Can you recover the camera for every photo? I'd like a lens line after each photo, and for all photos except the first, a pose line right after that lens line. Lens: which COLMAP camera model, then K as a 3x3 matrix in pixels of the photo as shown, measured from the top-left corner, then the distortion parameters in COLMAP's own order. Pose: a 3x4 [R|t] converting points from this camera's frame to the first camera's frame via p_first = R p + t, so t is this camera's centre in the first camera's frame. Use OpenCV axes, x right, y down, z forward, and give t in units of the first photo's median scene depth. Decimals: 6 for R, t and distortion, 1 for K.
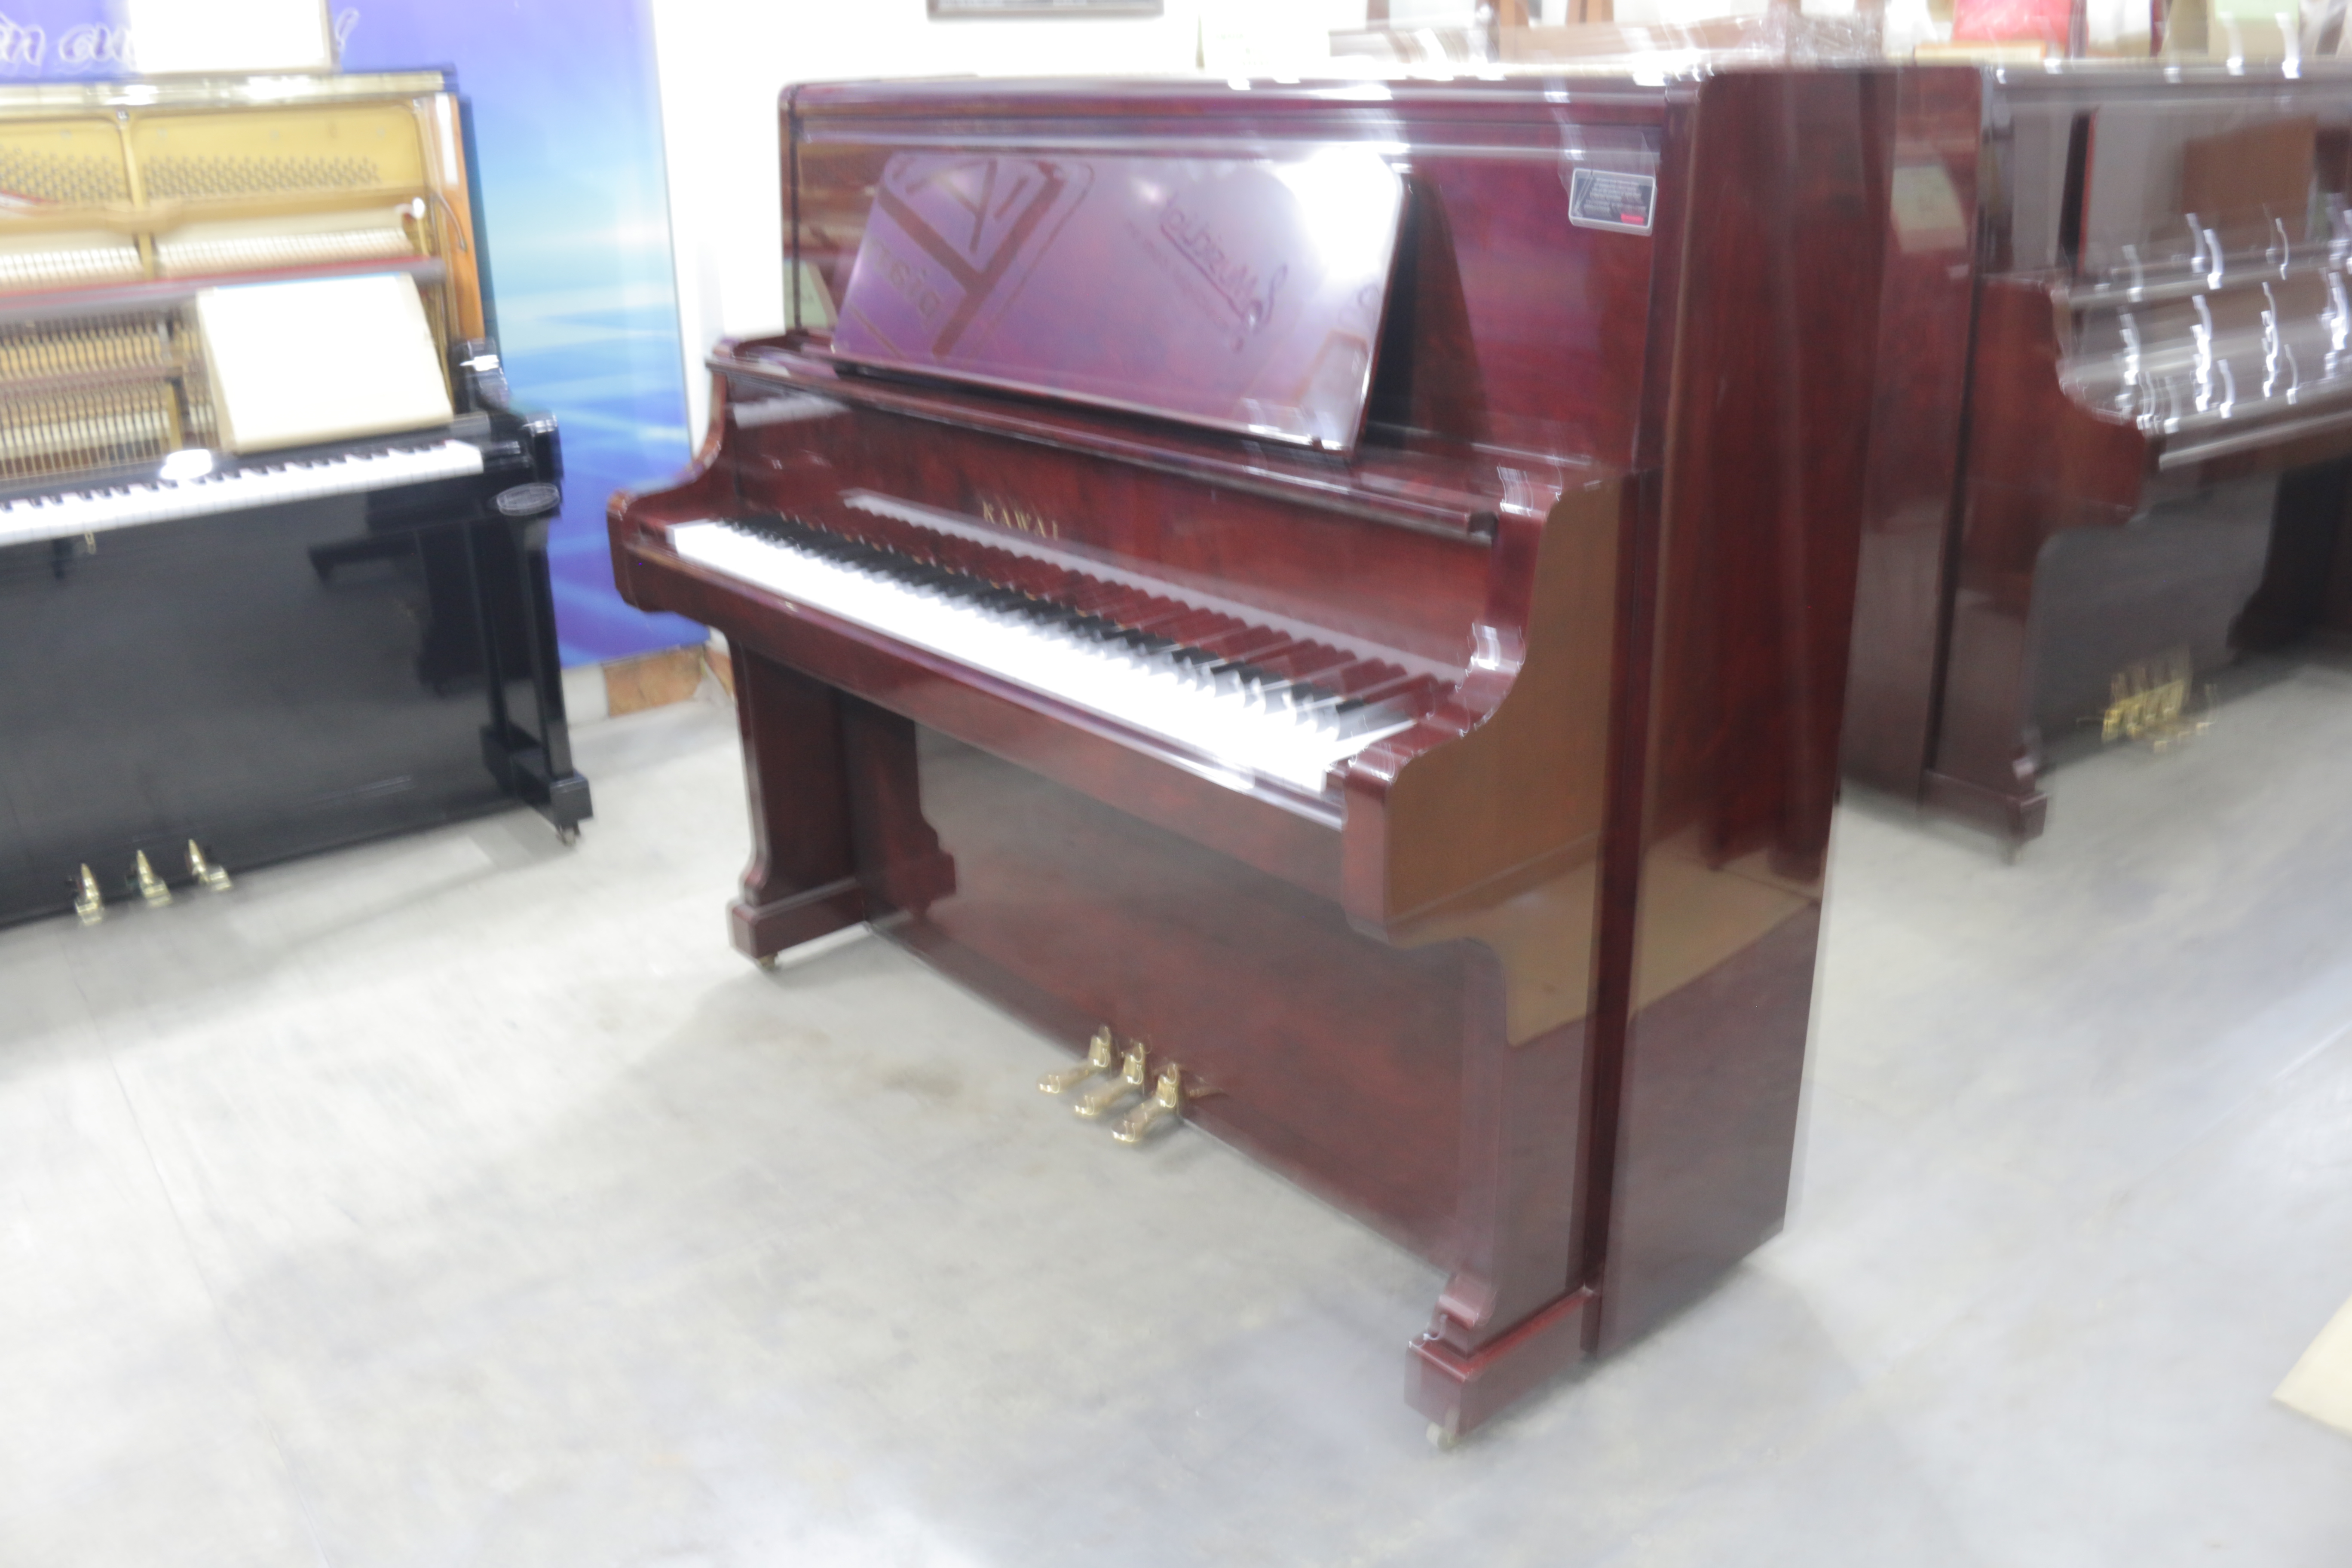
lens RADIAL K [[1905.9, 0, 1175.6], [0, 1905.9, 775.5], [0, 0, 1]] dist [-0.108140, 0.033704]
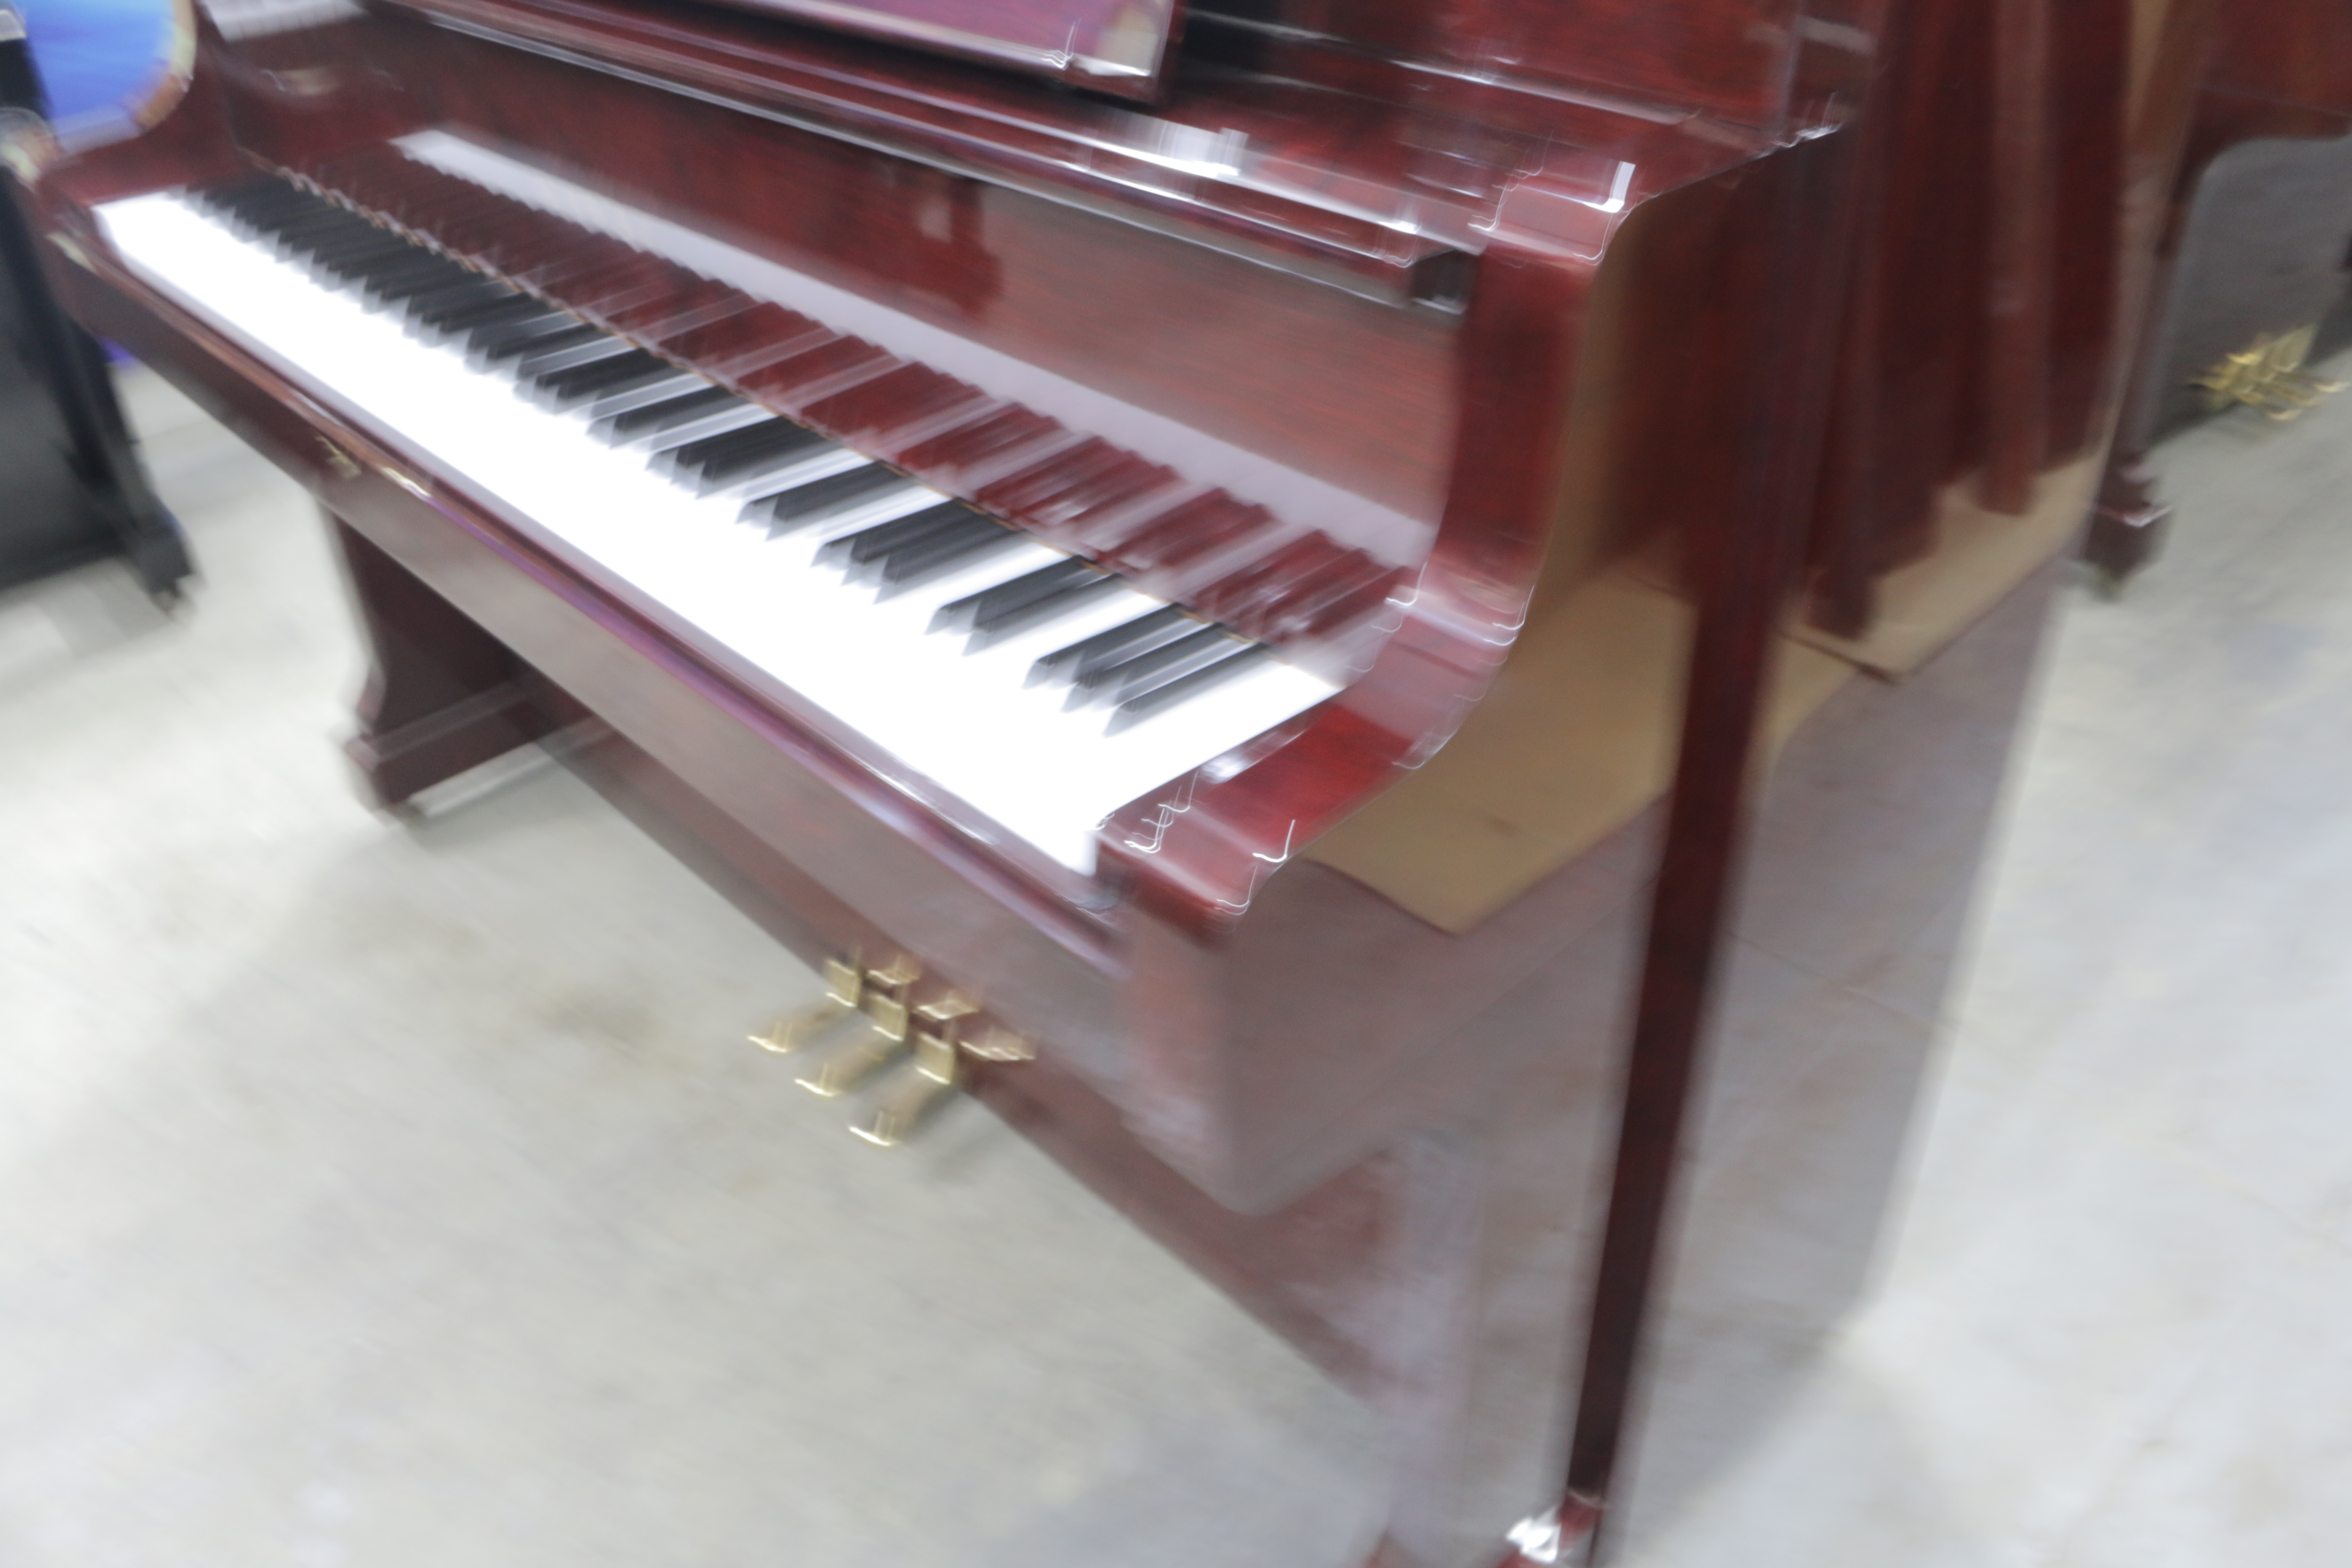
lens RADIAL K [[1905.9, 0, 1167.4], [0, 1905.9, 782.5], [0, 0, 1]] dist [-0.108140, 0.033704]
pose [[0.998628, -0.034304, 0.039557, 0.044704], [0.024365, 0.973161, 0.228830, -0.067953], [-0.046345, -0.227552, 0.972662, 0.315477]]
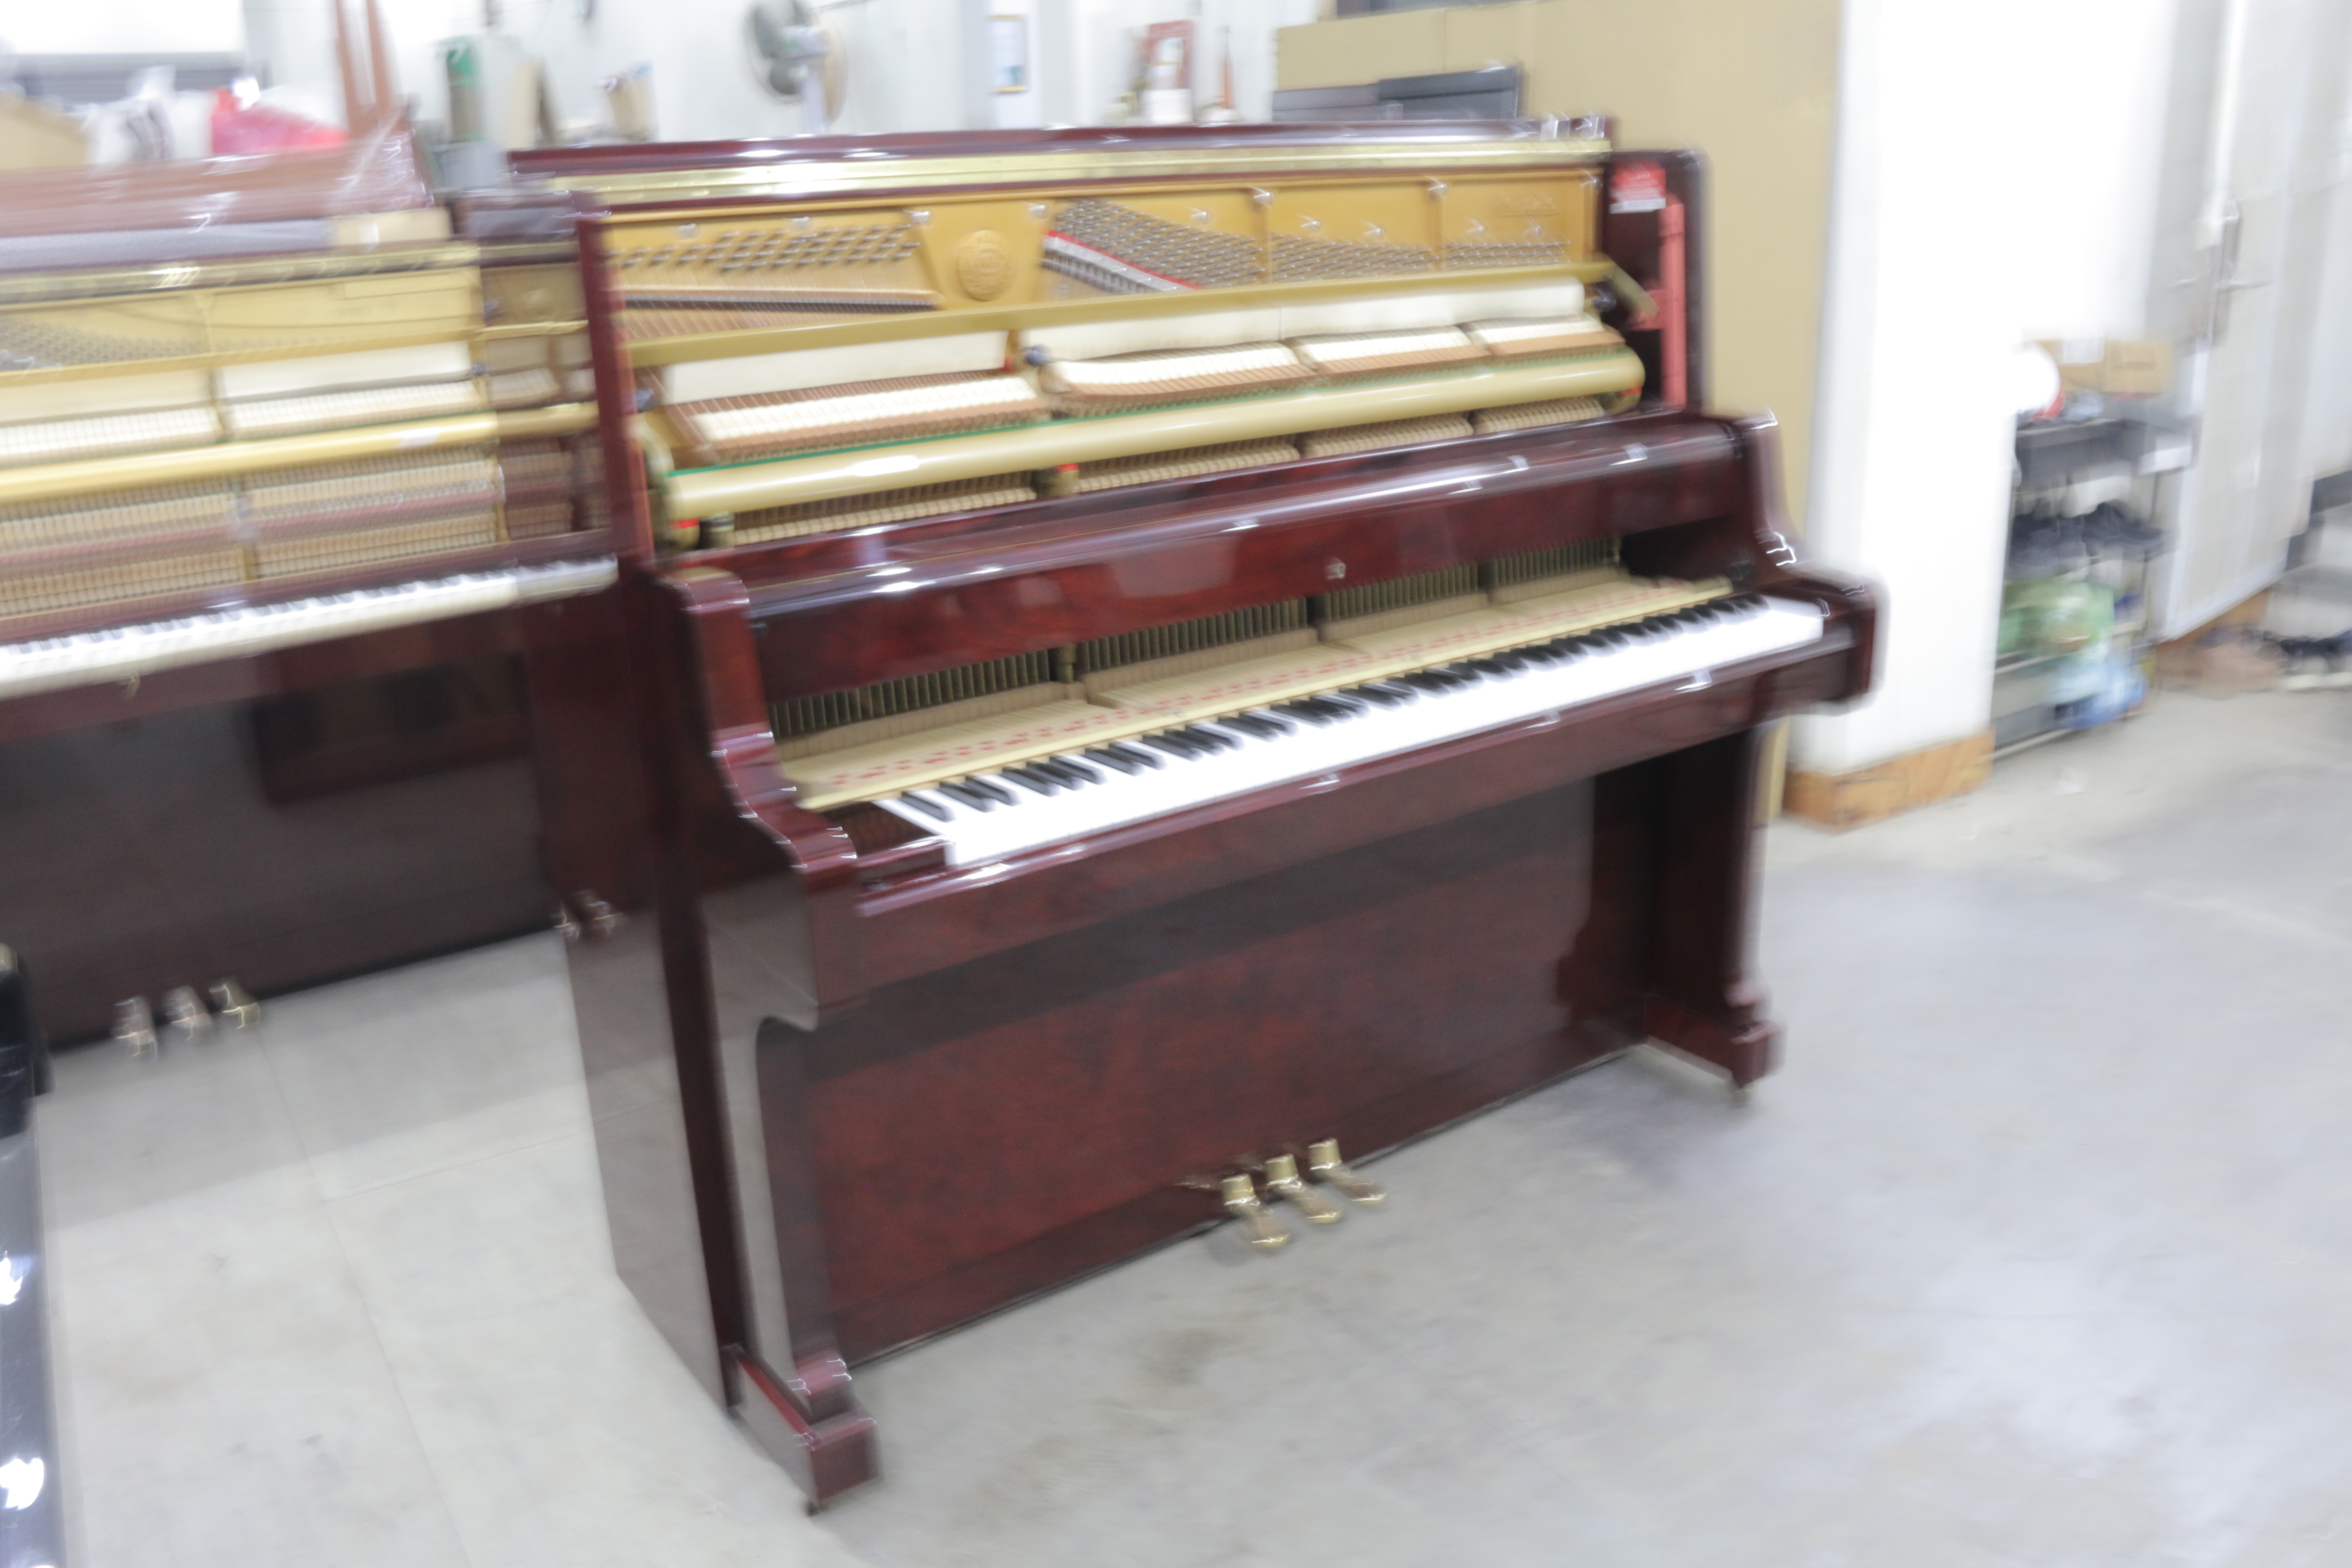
lens RADIAL K [[1905.9, 0, 1184.2], [0, 1905.9, 787.4], [0, 0, 1]] dist [-0.108140, 0.033704]
pose [[0.075745, -0.302124, 0.950254, -0.778810], [0.378944, 0.890213, 0.252829, -0.248986], [-0.922314, 0.340943, 0.181918, 0.703060]]
